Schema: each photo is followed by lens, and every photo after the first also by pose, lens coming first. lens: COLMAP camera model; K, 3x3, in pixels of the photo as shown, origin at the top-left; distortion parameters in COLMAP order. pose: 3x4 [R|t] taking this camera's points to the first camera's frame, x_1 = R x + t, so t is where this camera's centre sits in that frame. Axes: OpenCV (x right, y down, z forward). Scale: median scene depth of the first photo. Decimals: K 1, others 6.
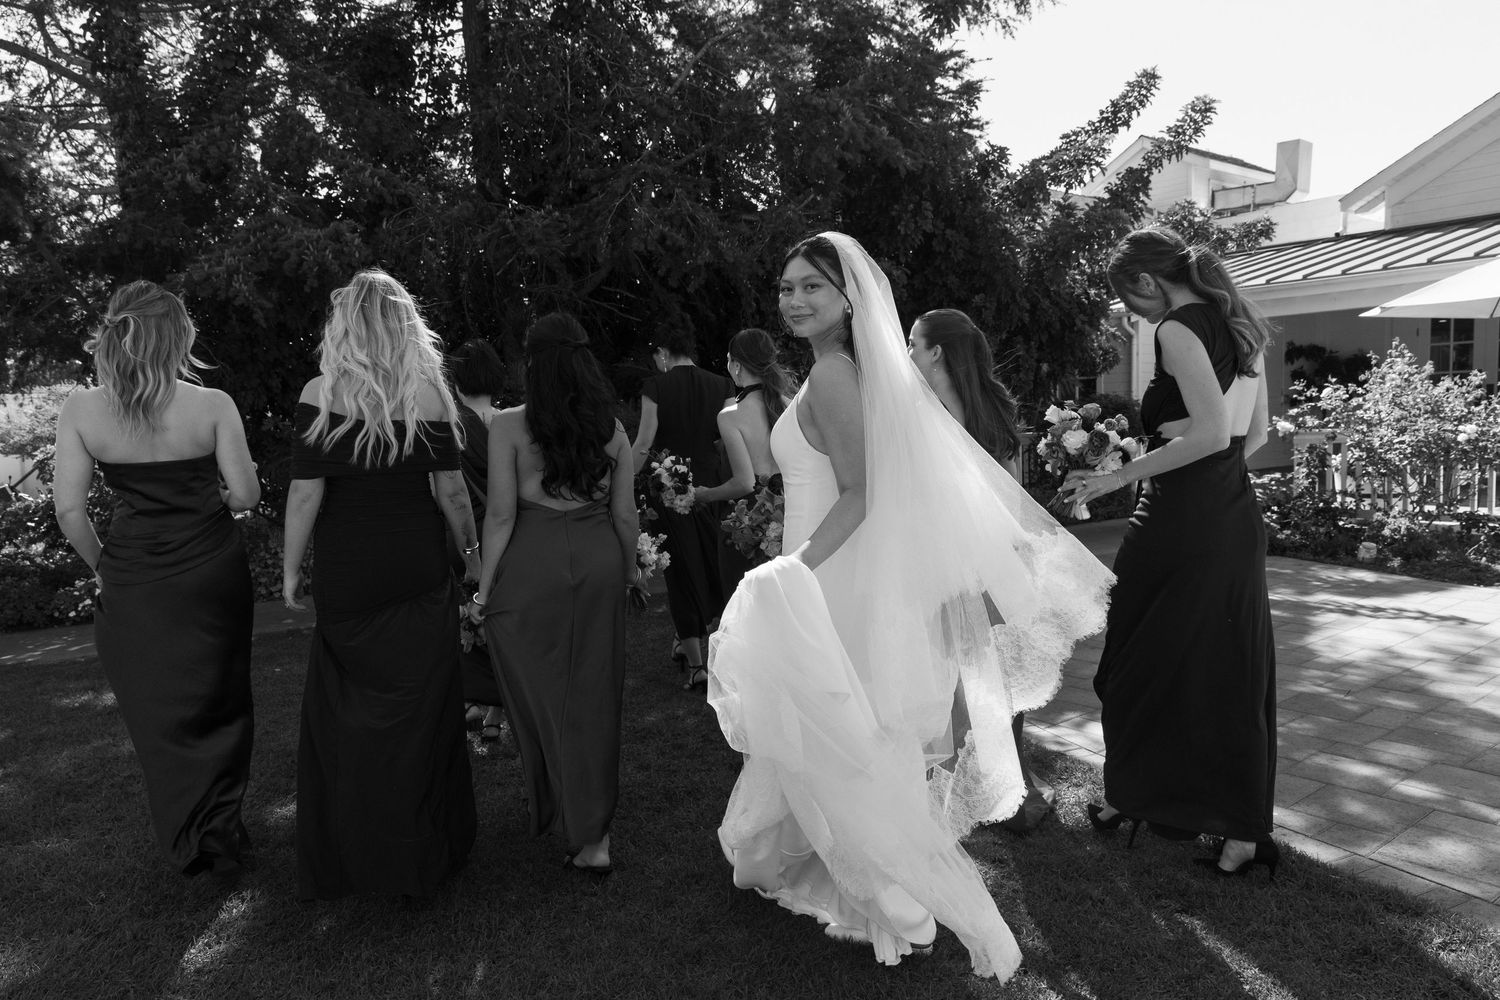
lens RADIAL K [[1051.6, 0, 721.6], [0, 1051.6, 523.0], [0, 0, 1]] dist [-0.005955, 0.000901]
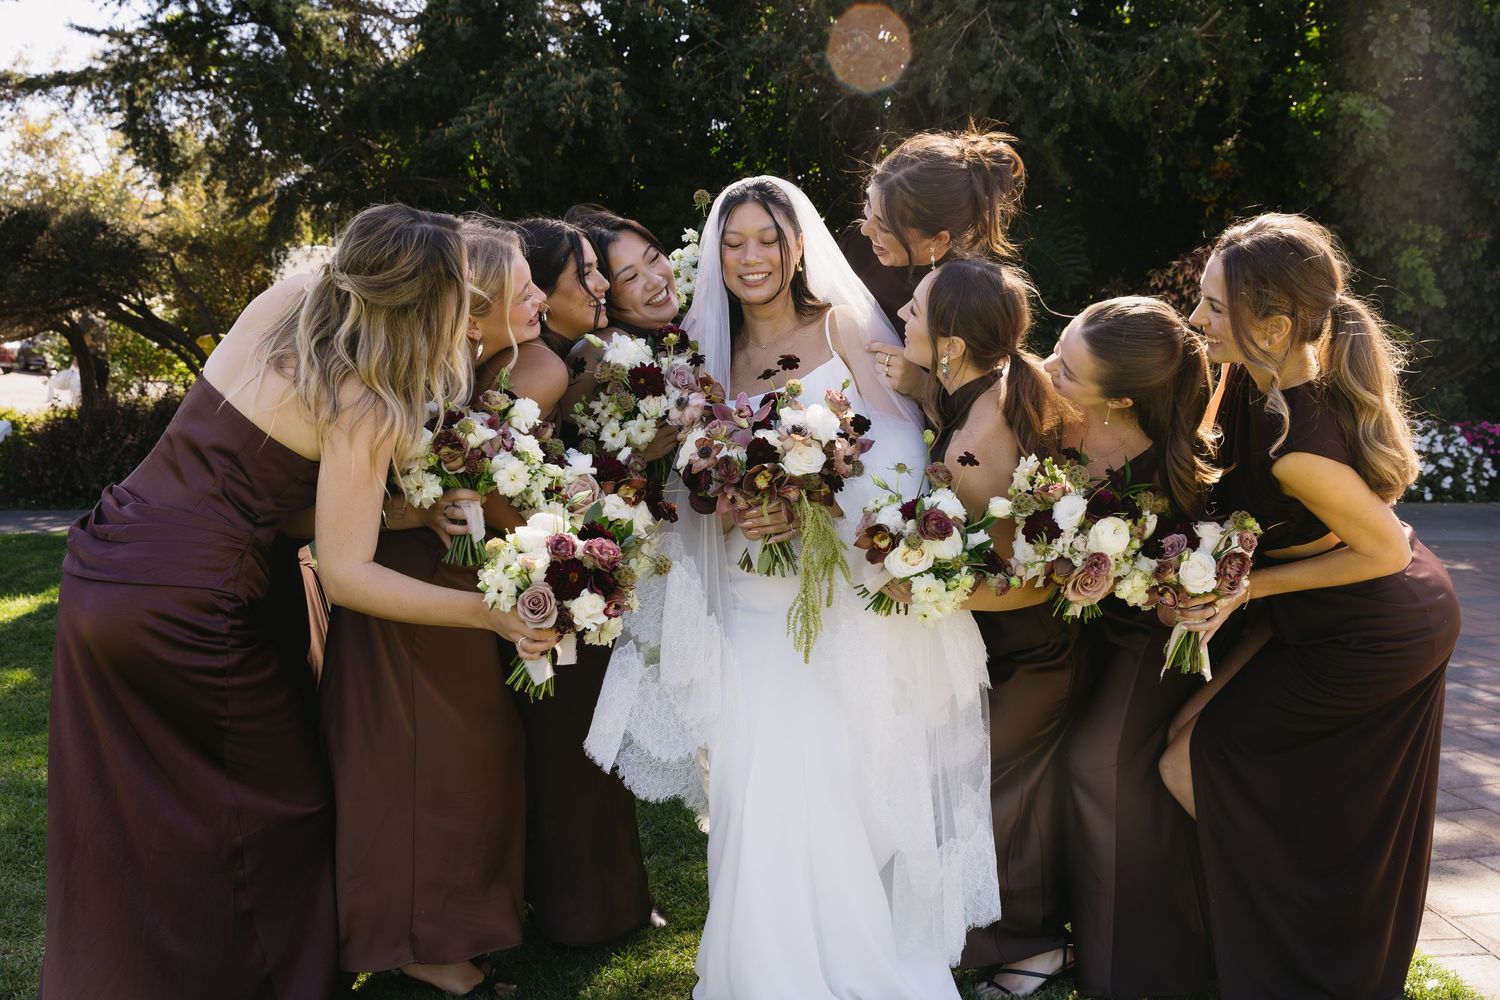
lens RADIAL K [[1595.4, 0, 755.6], [0, 1595.4, 560.7], [0, 0, 1]] dist [-0.020937, 0.042773]
pose [[0.923220, 0.100832, -0.370806, 0.235007], [-0.075808, 0.993787, 0.081493, 0.002217], [0.376719, -0.047126, 0.925128, -0.161620]]
